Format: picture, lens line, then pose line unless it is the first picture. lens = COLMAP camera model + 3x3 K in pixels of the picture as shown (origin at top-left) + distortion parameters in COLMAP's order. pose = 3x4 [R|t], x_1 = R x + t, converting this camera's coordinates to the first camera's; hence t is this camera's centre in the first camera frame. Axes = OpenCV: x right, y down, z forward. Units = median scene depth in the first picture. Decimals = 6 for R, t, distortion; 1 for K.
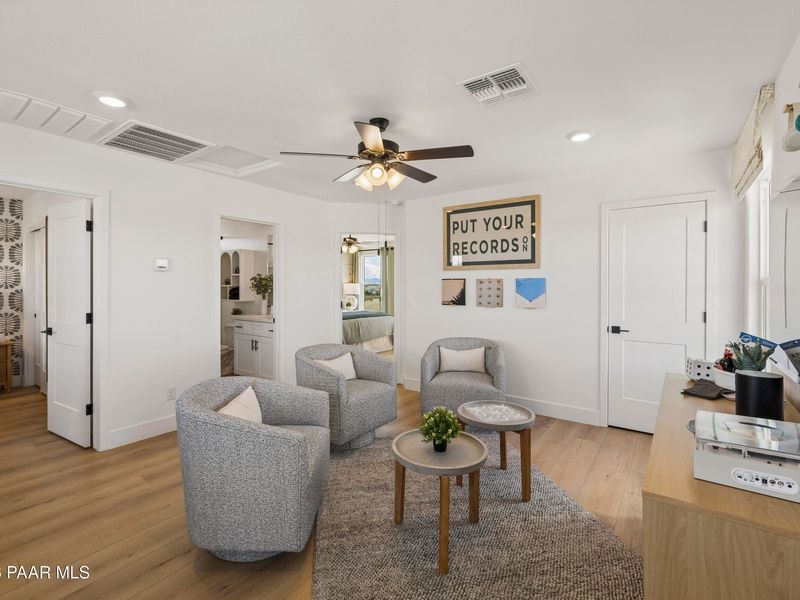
lens RADIAL K [[382.8, 0, 400.1], [0, 382.8, 297.2], [0, 0, 1]] dist [-0.001832, -0.000023]
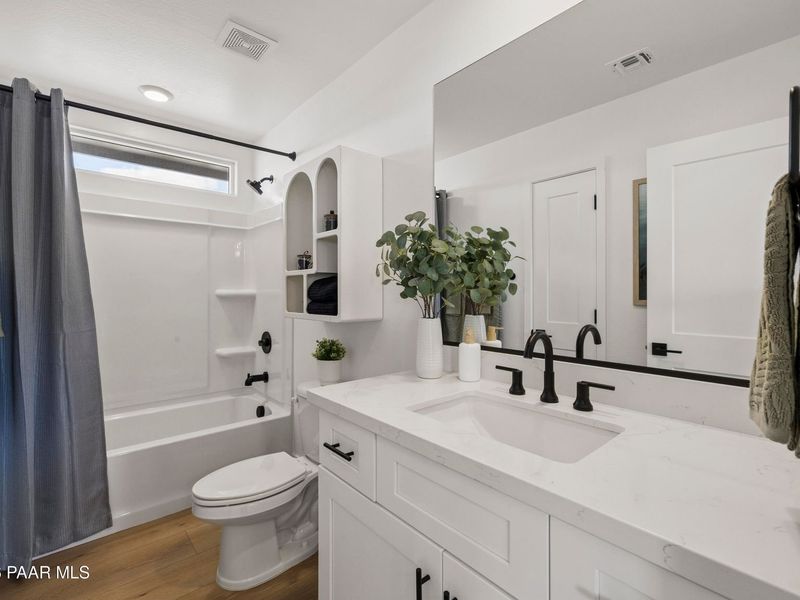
lens RADIAL K [[382.8, 0, 401.2], [0, 382.8, 297.8], [0, 0, 1]] dist [-0.001832, -0.000023]
pose [[0.976426, -0.001385, -0.215846, -0.302517], [0.000105, 0.999982, -0.005941, -0.005608], [0.215851, 0.005779, 0.976409, 0.706690]]
